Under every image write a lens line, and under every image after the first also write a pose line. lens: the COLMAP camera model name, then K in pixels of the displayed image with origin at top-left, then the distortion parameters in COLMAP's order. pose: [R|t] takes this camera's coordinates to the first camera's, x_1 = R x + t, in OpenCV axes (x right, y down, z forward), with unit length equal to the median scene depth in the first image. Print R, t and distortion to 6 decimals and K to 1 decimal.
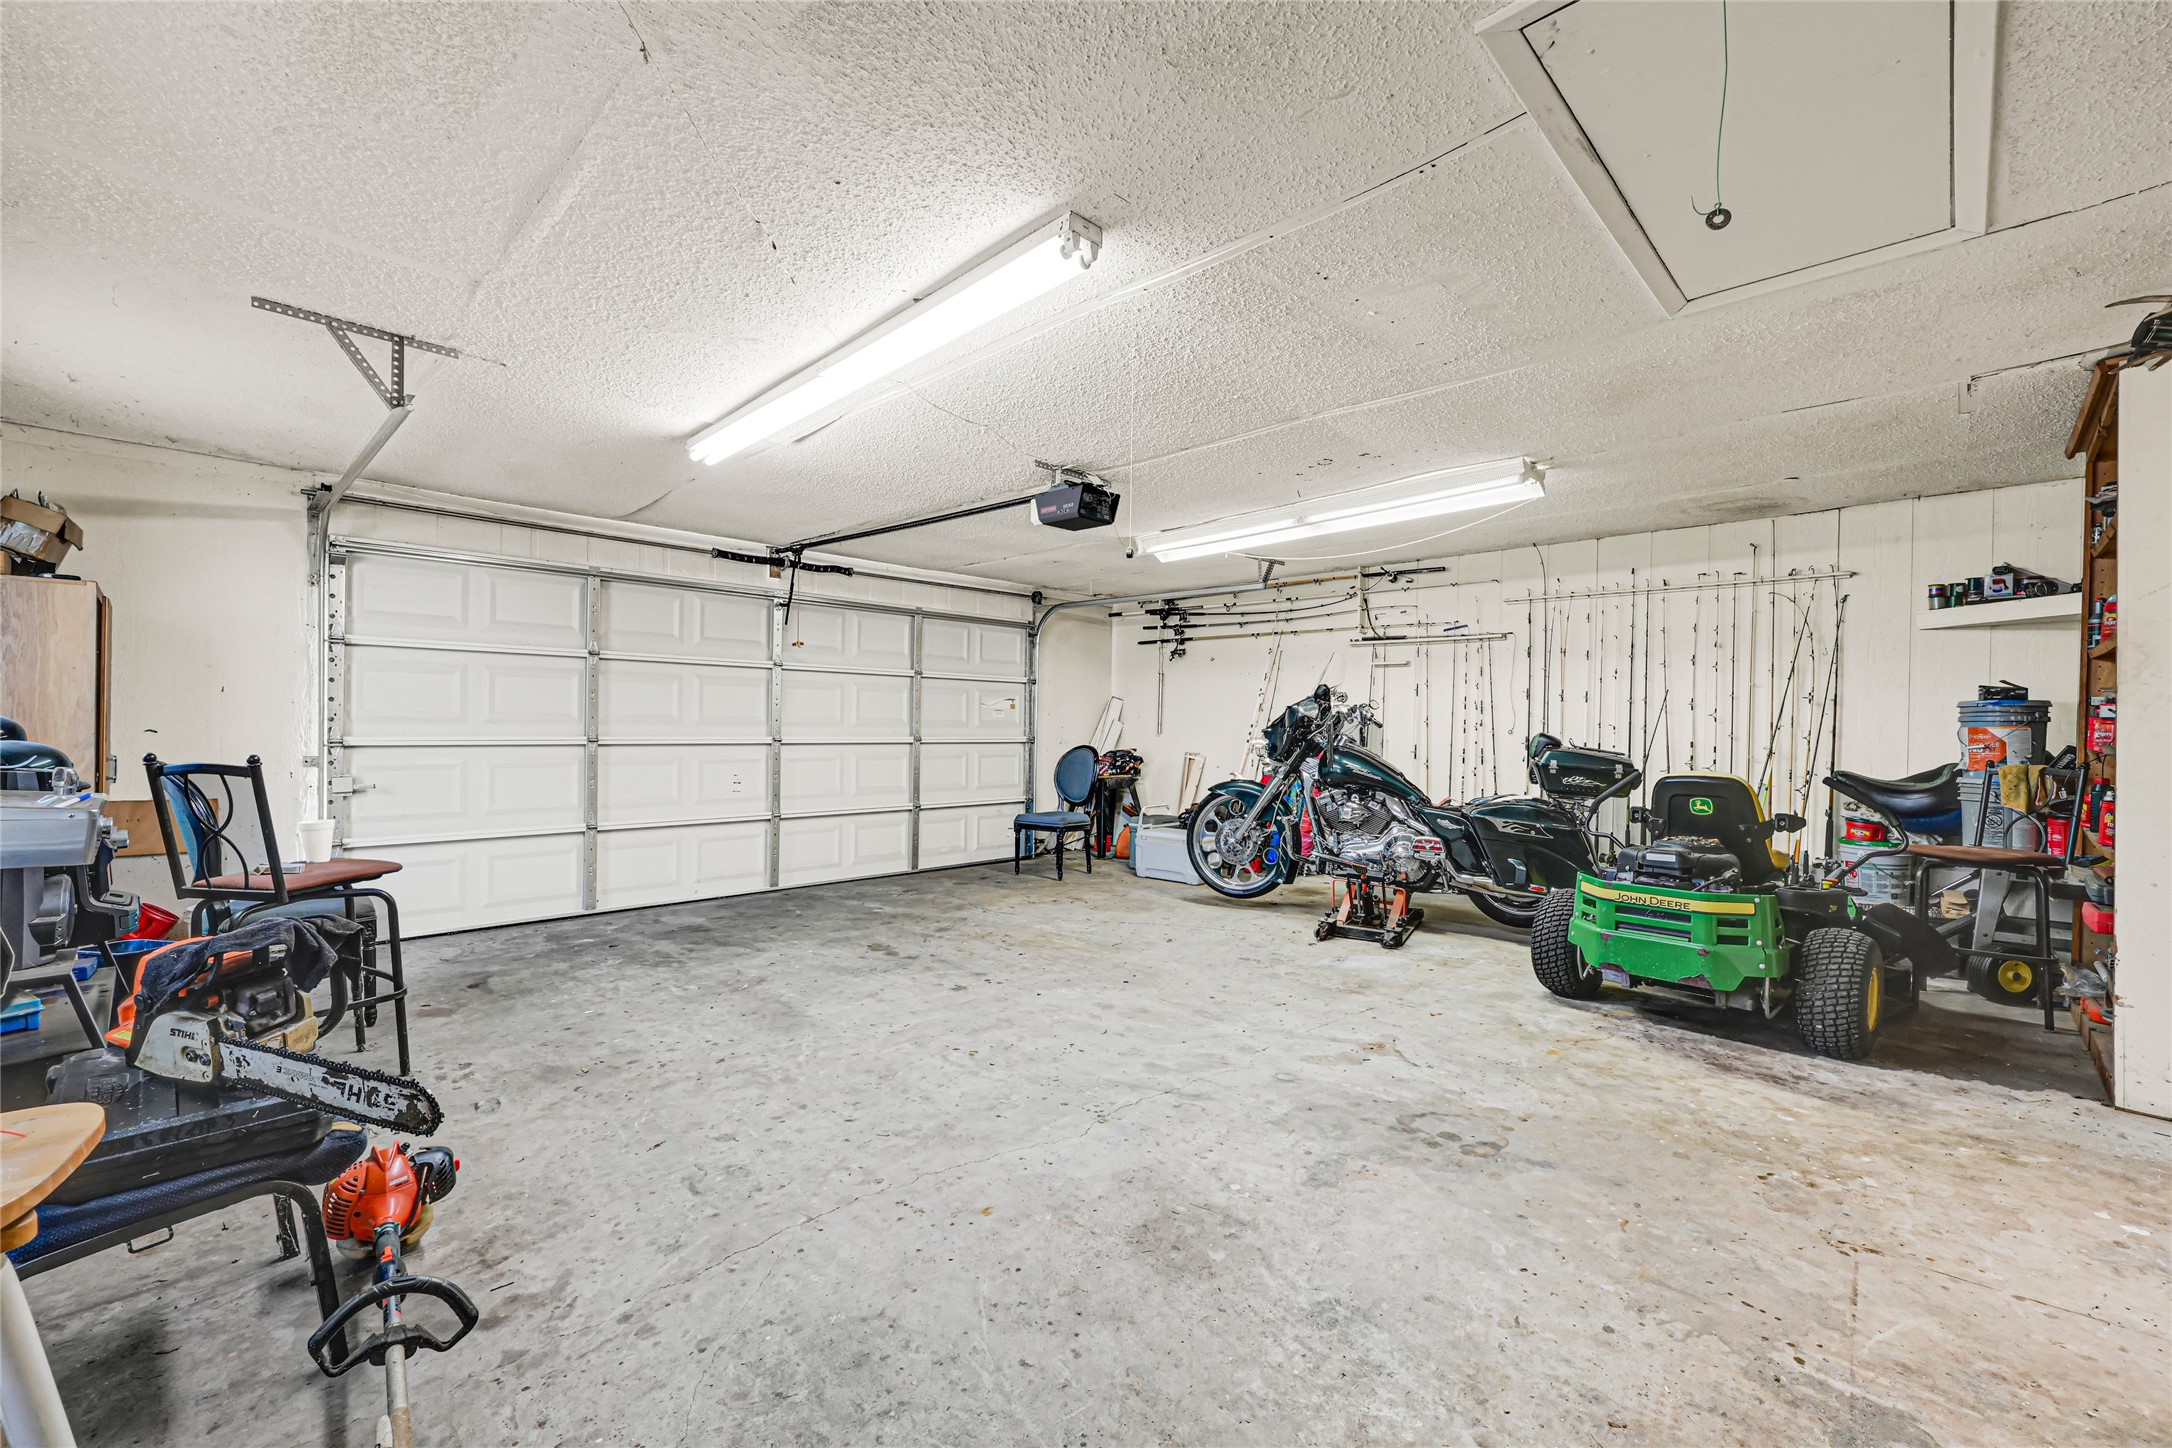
lens RADIAL K [[888.4, 0, 1078.0], [0, 888.4, 727.6], [0, 0, 1]] dist [-0.001594, 0.000048]
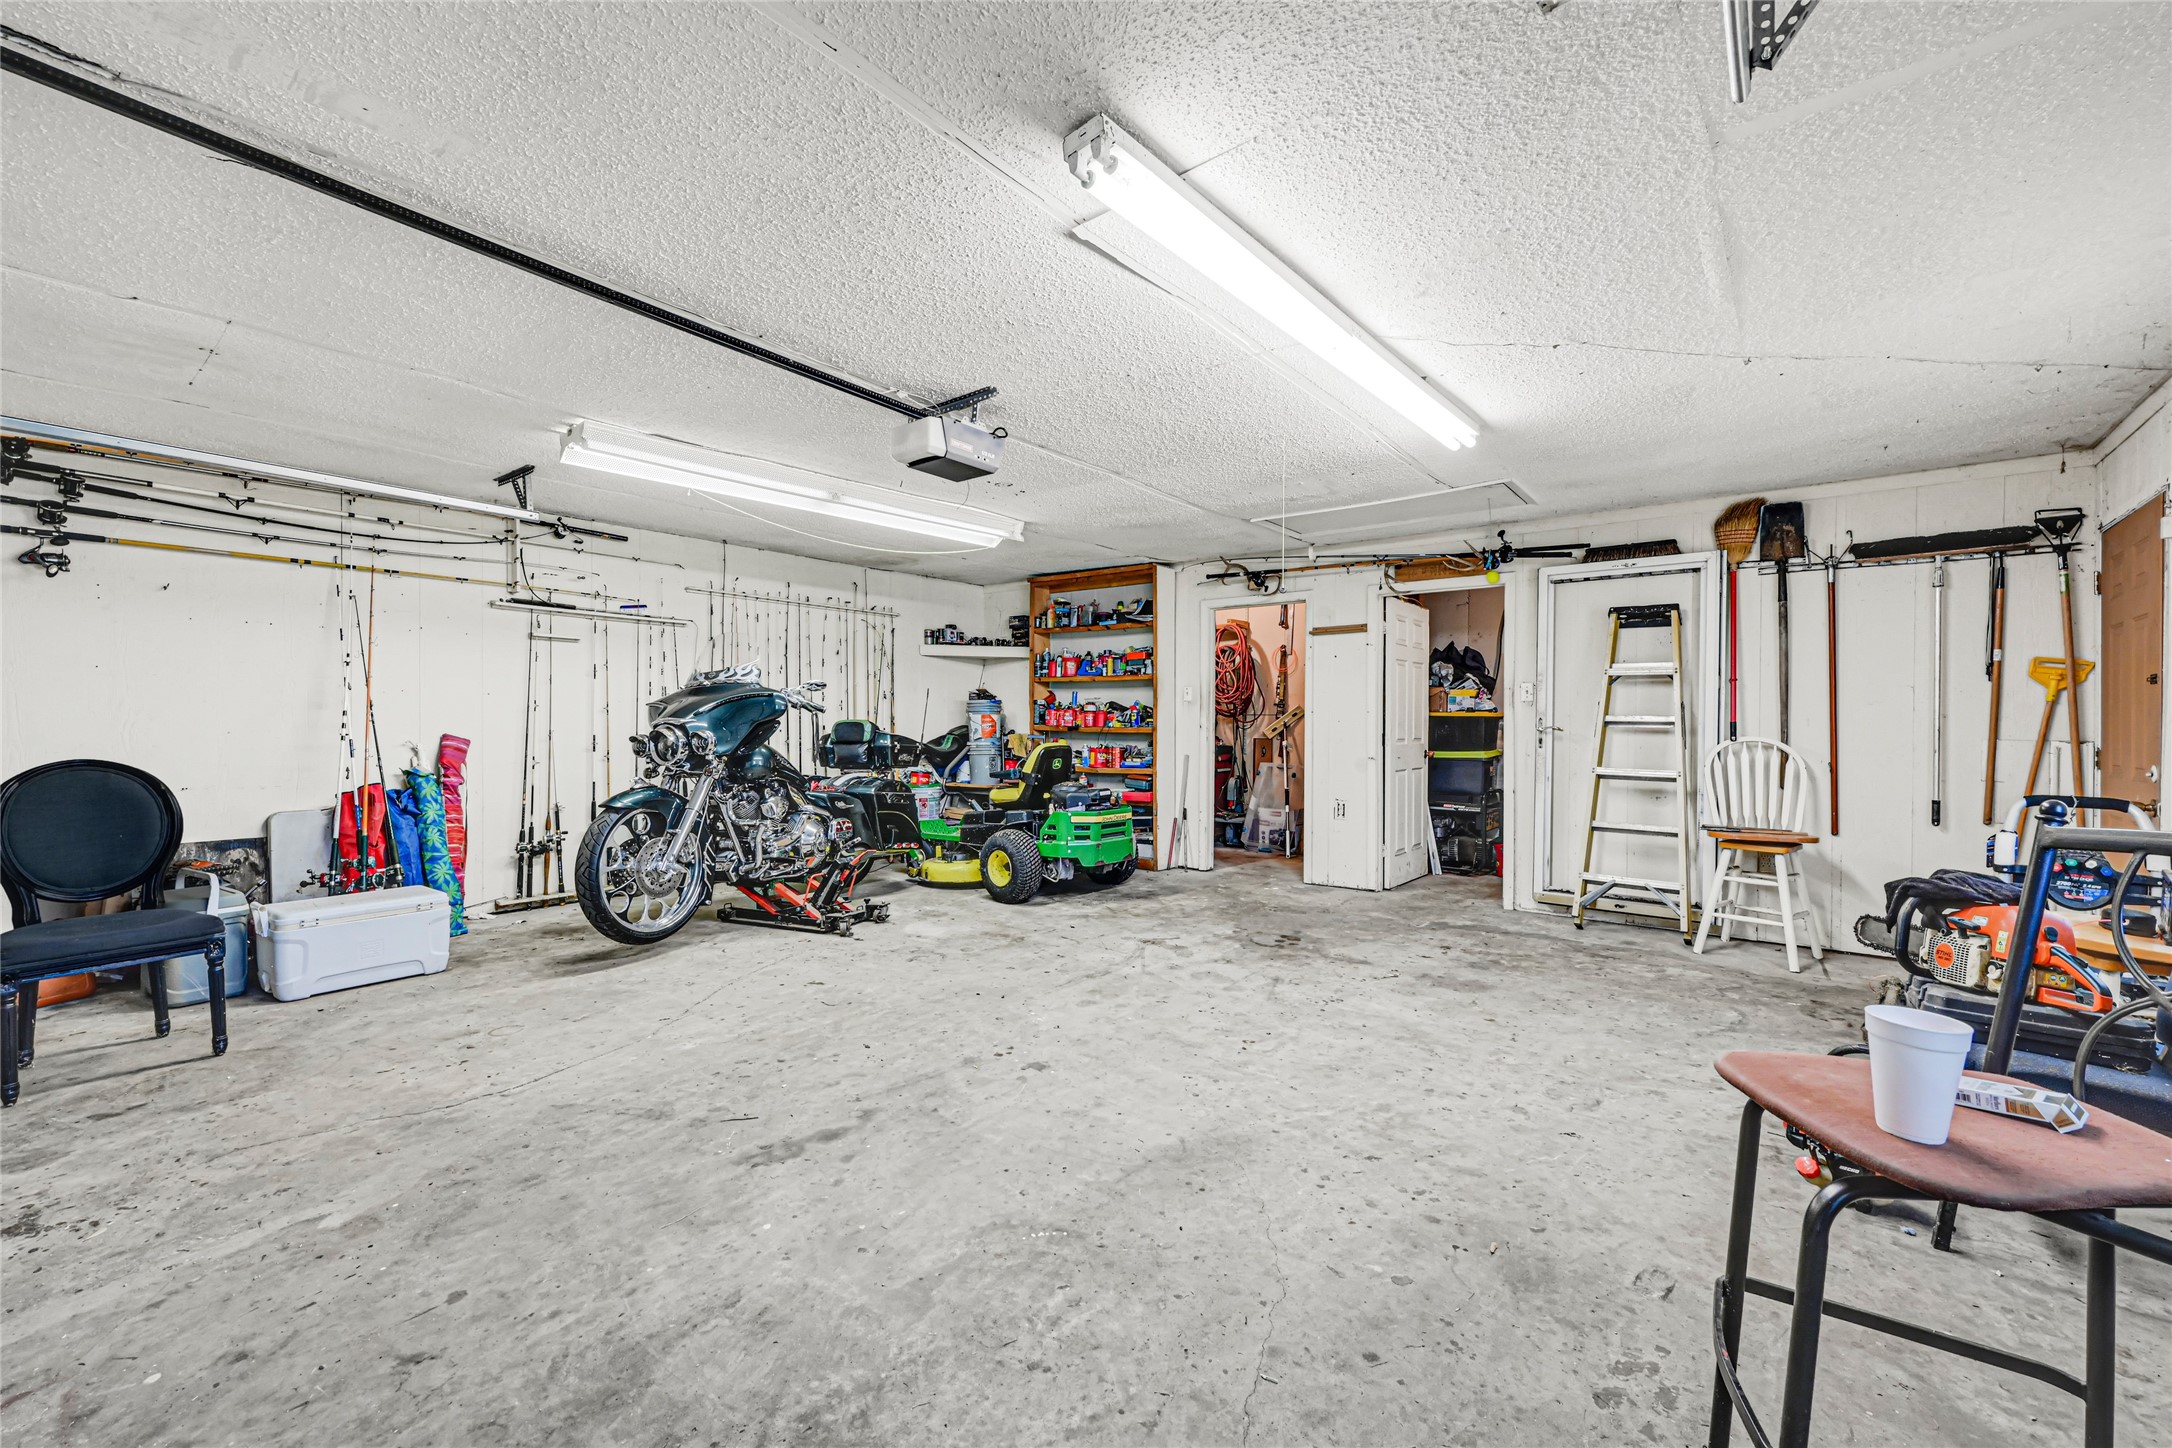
lens RADIAL K [[888.4, 0, 1090.0], [0, 888.4, 725.6], [0, 0, 1]] dist [-0.001594, 0.000048]
pose [[-0.105208, -0.018267, 0.994282, -0.930756], [-0.003336, 0.999832, 0.018016, -0.012447], [-0.994445, -0.001422, -0.105251, 1.083426]]
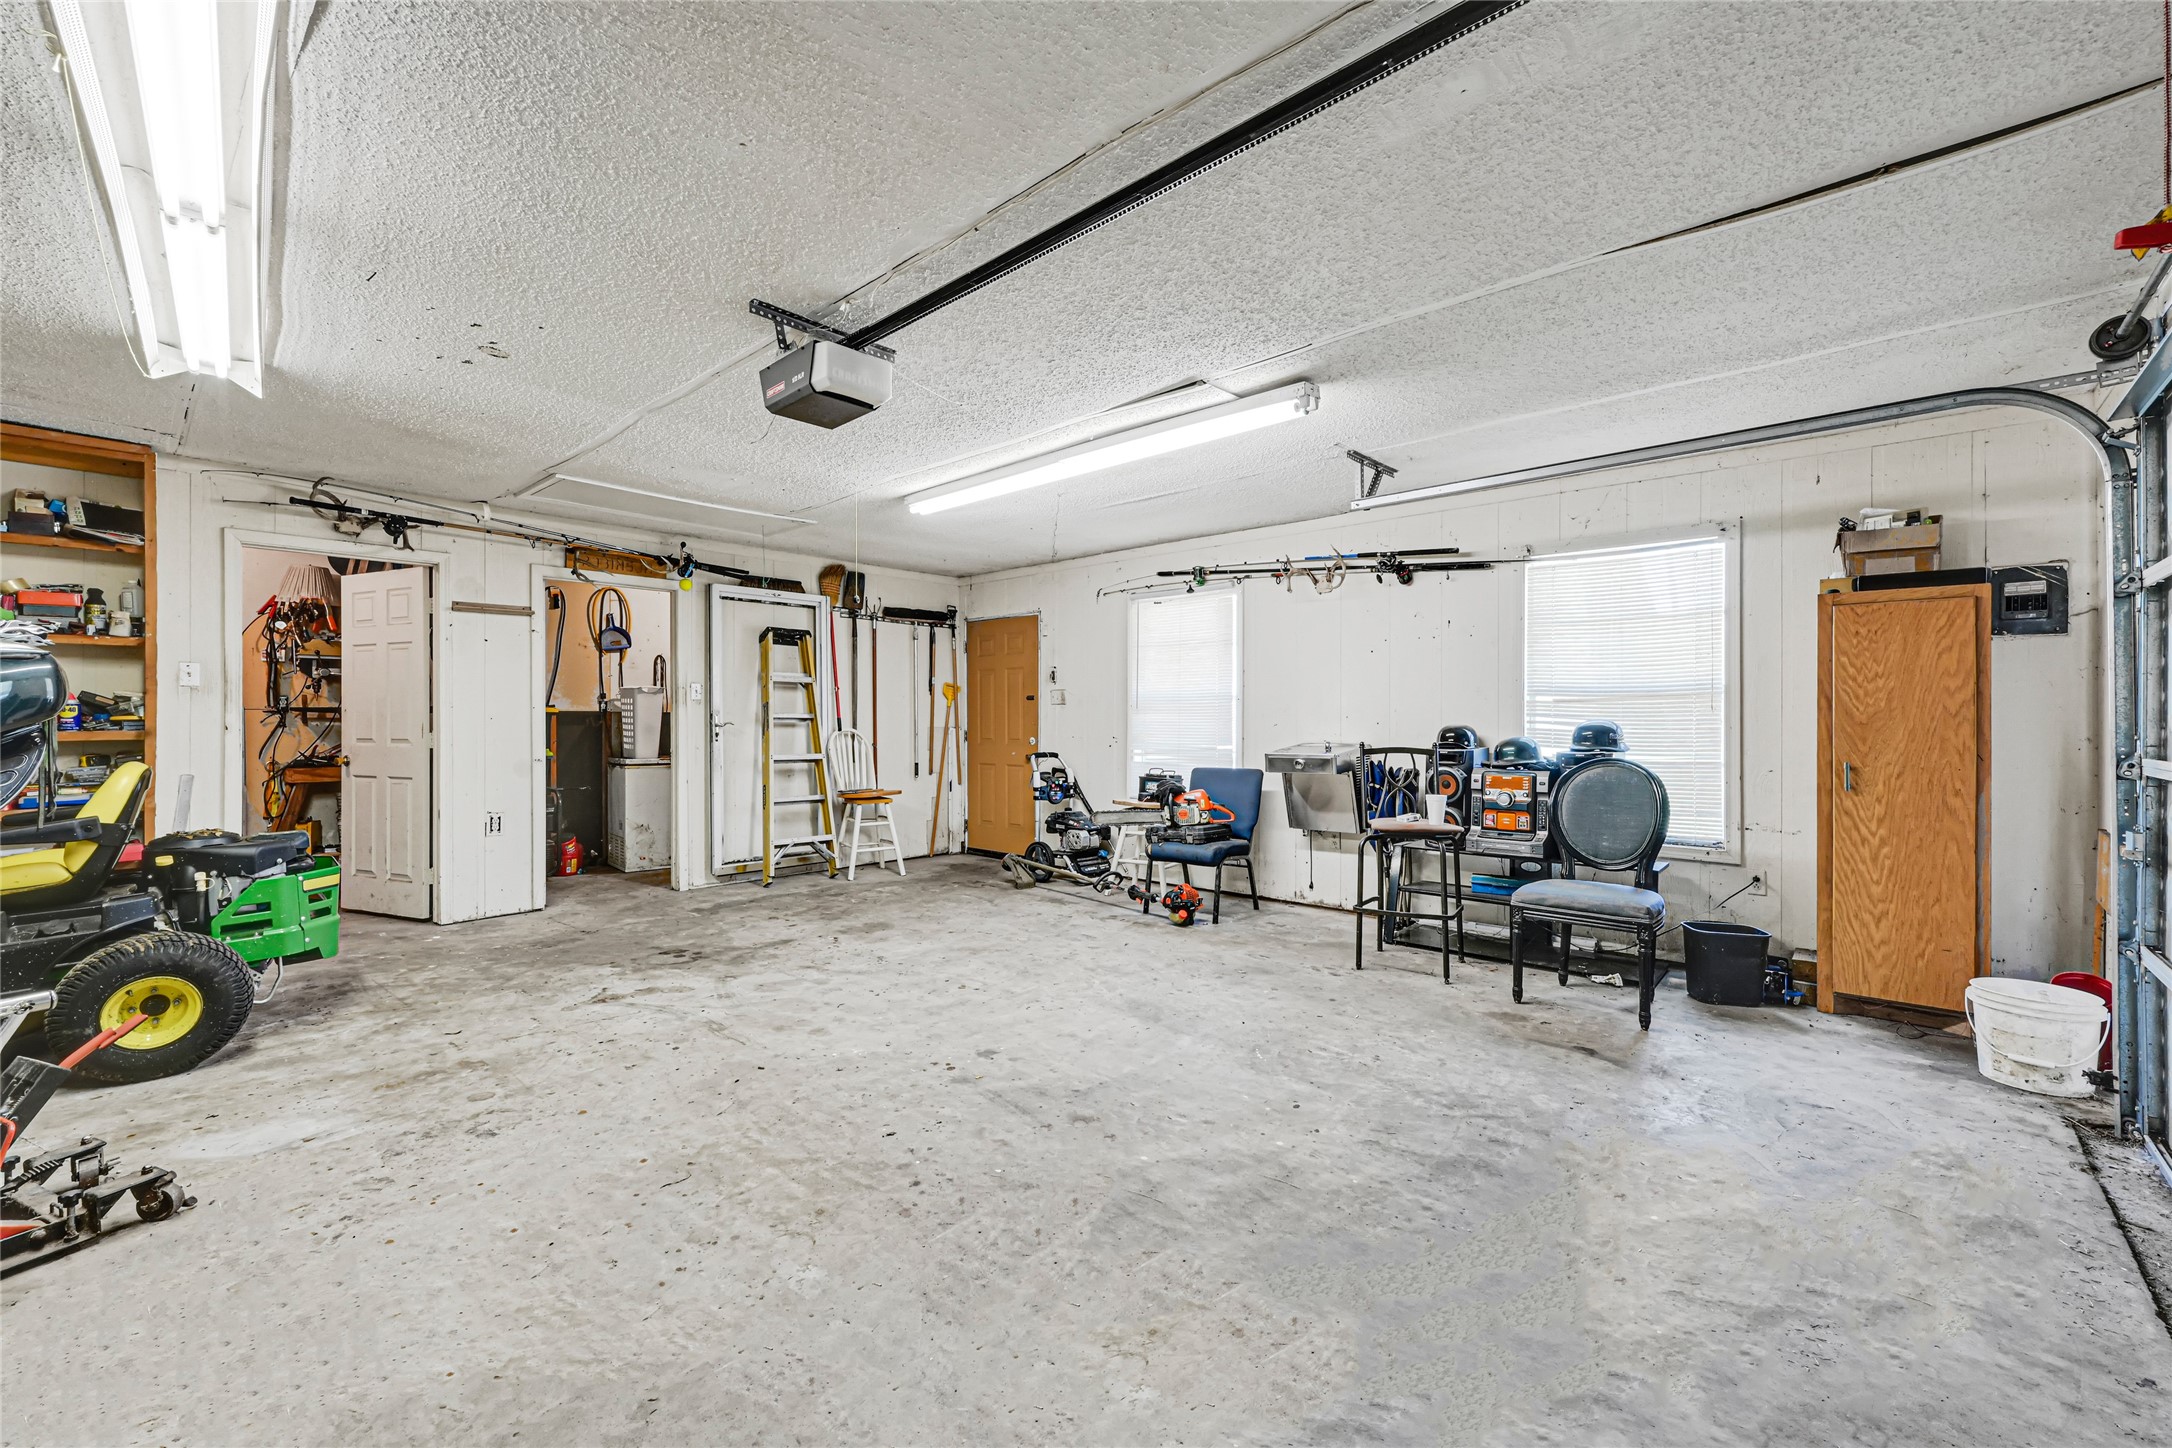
lens RADIAL K [[888.4, 0, 1088.0], [0, 888.4, 718.1], [0, 0, 1]] dist [-0.001594, 0.000048]
pose [[-0.998492, -0.013595, -0.053195, -0.186063], [-0.013748, 0.999902, 0.002504, -0.009229], [0.053156, 0.003232, -0.998581, 1.878076]]
